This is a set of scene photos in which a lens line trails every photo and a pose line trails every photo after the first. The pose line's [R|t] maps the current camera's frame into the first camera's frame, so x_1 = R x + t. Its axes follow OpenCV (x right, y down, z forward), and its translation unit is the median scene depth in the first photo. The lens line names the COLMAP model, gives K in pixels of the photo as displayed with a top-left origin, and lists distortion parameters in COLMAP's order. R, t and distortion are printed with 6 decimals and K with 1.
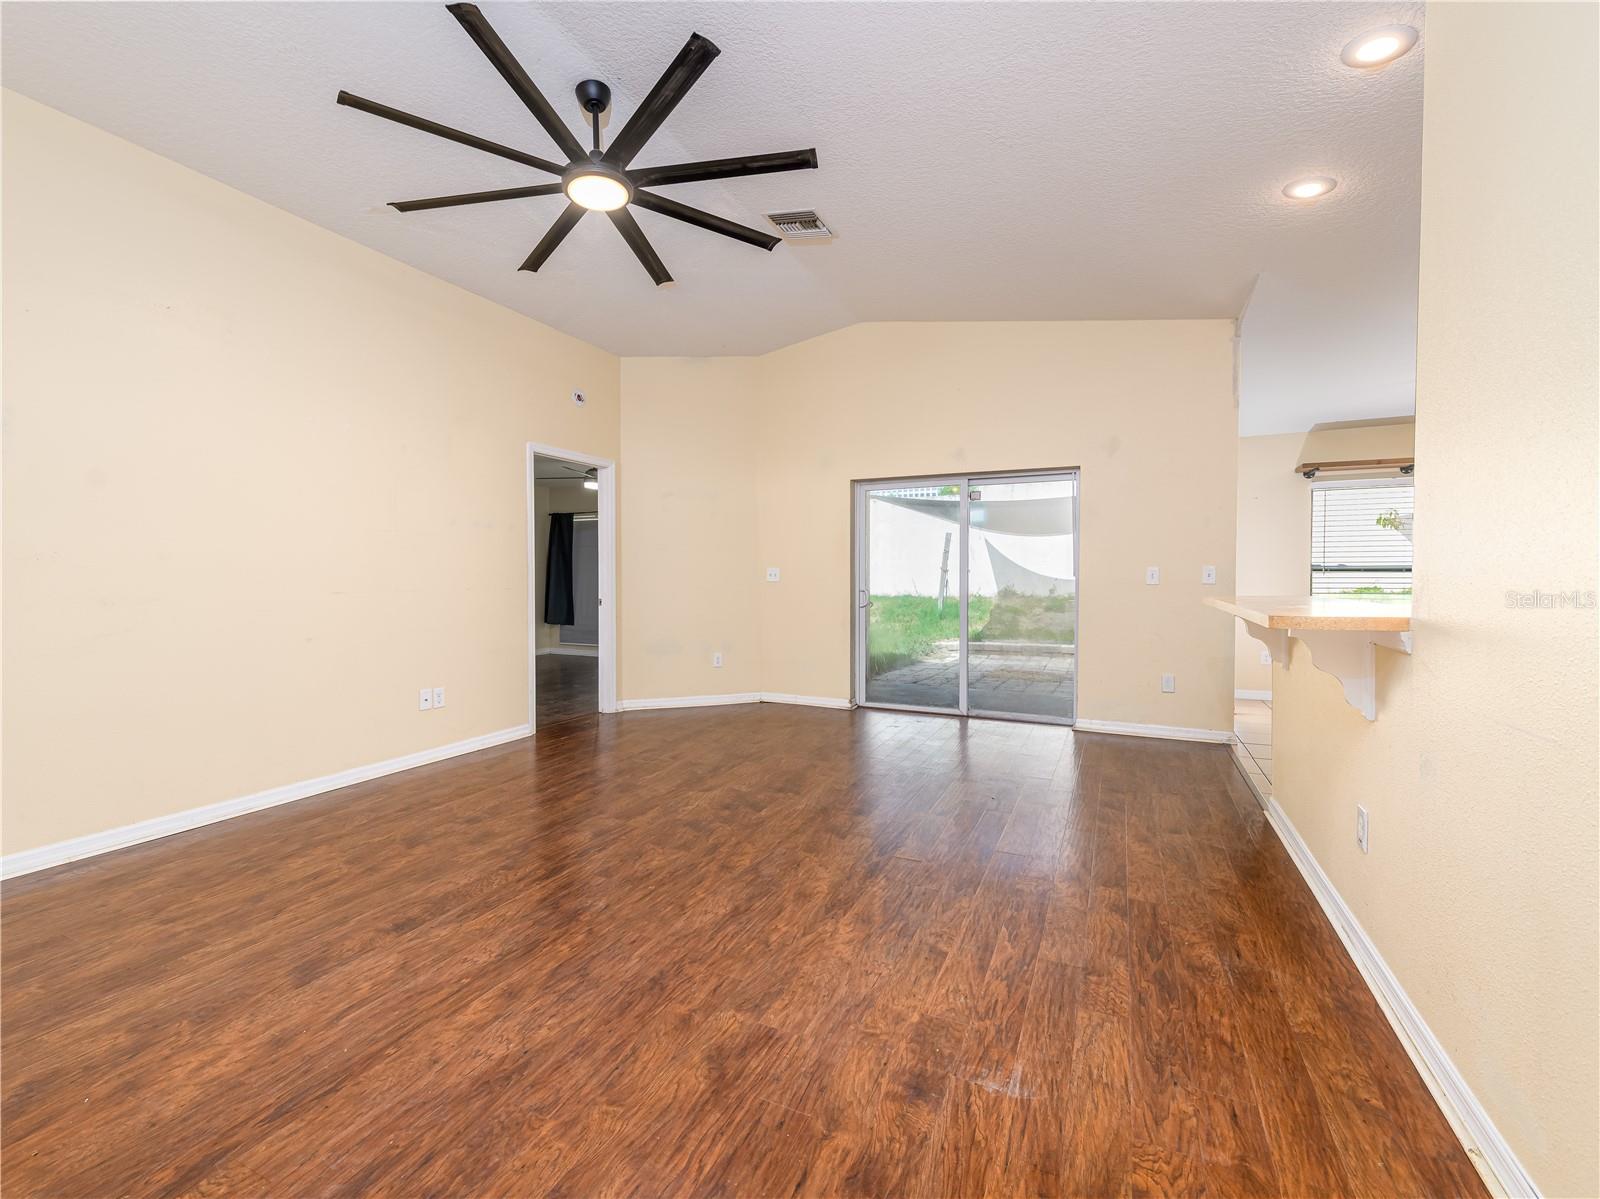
lens RADIAL K [[673.0, 0, 787.2], [0, 673.0, 574.2], [0, 0, 1]] dist [0.000515, -0.000015]
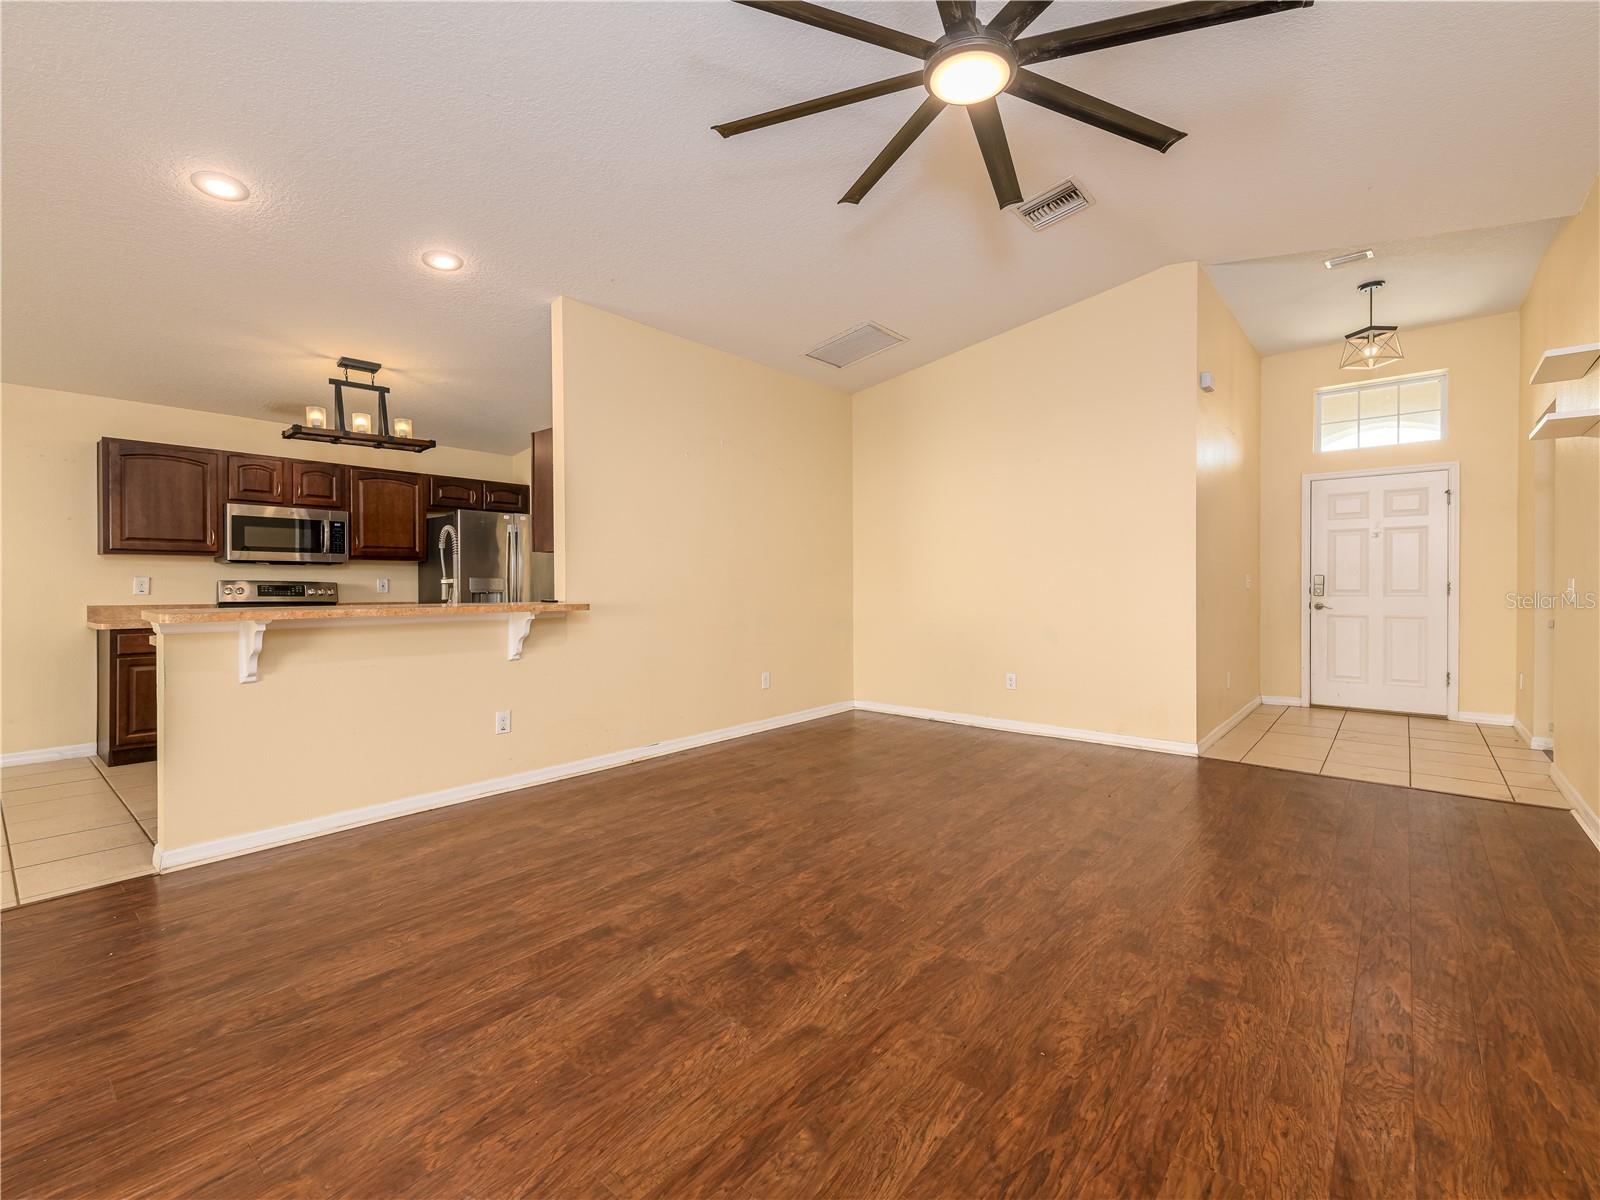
lens RADIAL K [[678.4, 0, 823.6], [0, 678.4, 588.9], [0, 0, 1]] dist [0.002225, -0.000050]
pose [[-0.970820, 0.001101, 0.239807, -0.394711], [0.002769, 0.999974, 0.006619, 0.005135], [-0.239794, 0.007090, -0.970798, 2.342590]]
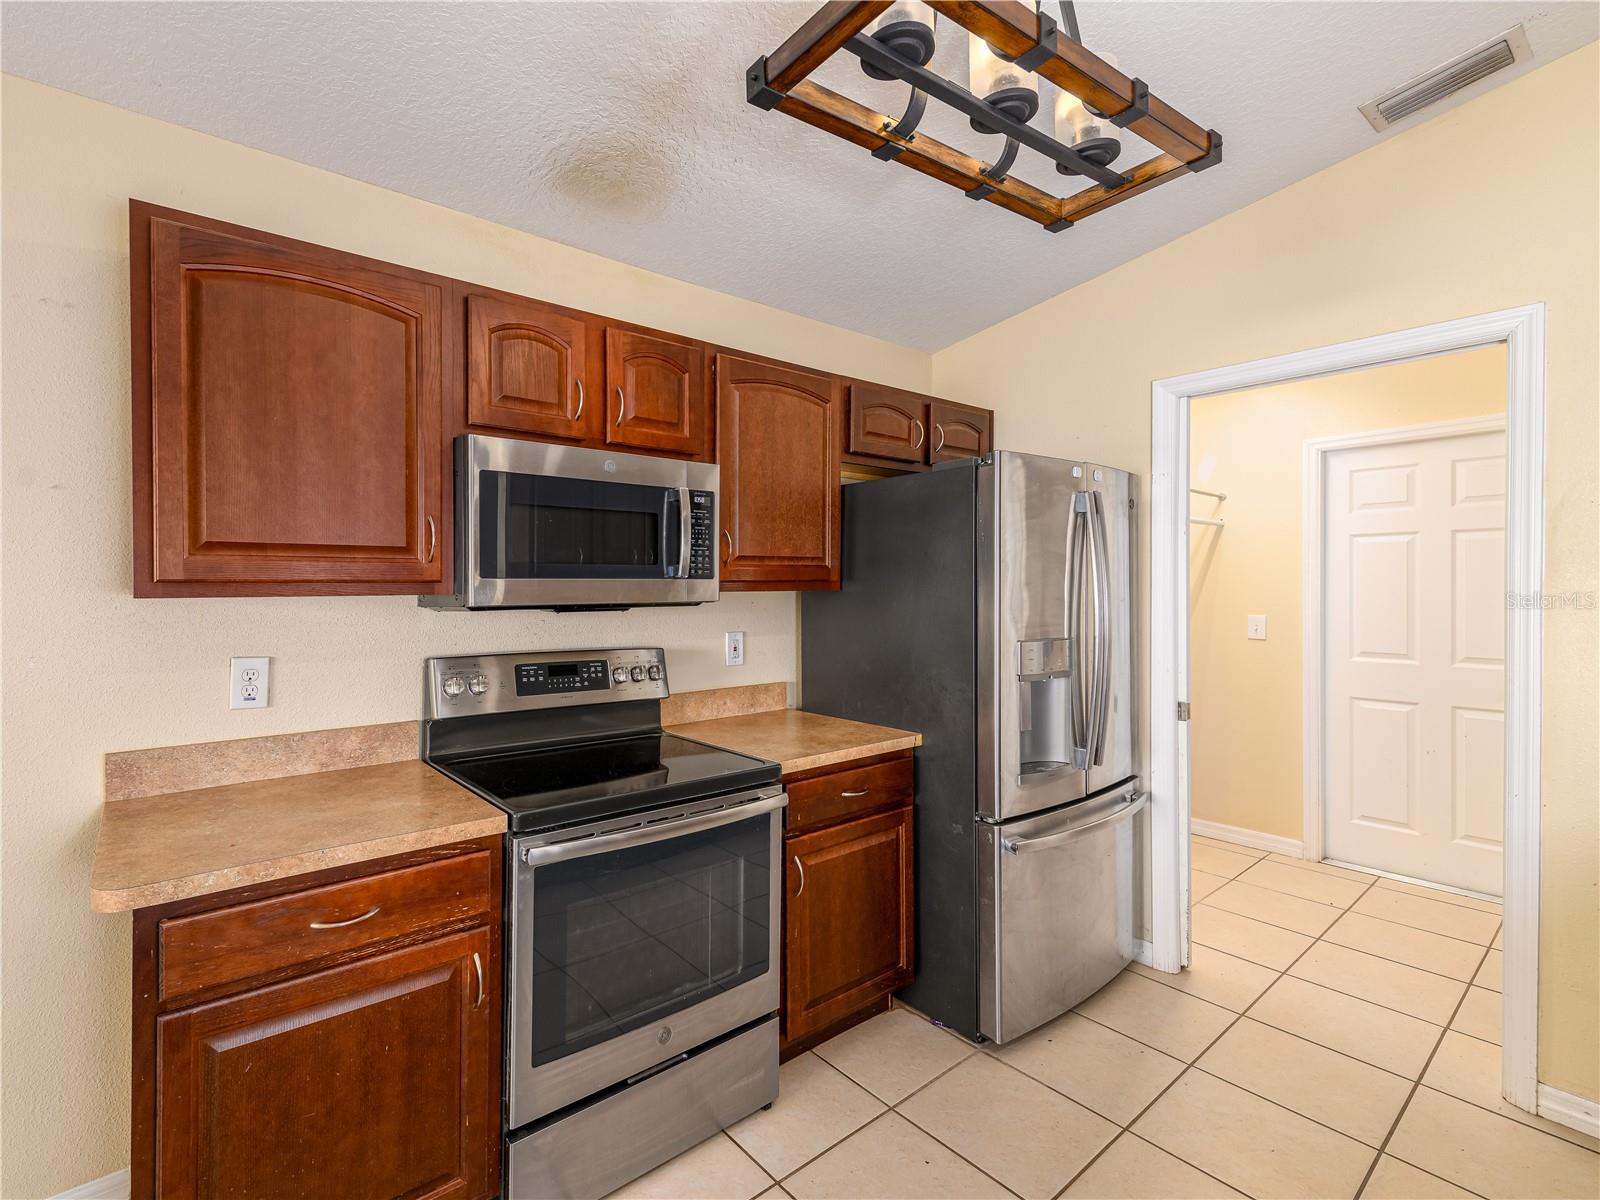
lens RADIAL K [[722.5, 0, 737.3], [0, 722.5, 585.3], [0, 0, 1]] dist [0.000233, -0.000013]
pose [[-0.896820, 0.002911, 0.442387, 1.369276], [0.004197, 0.999989, 0.001929, -0.099097], [-0.442377, 0.003587, -0.896822, 1.256456]]
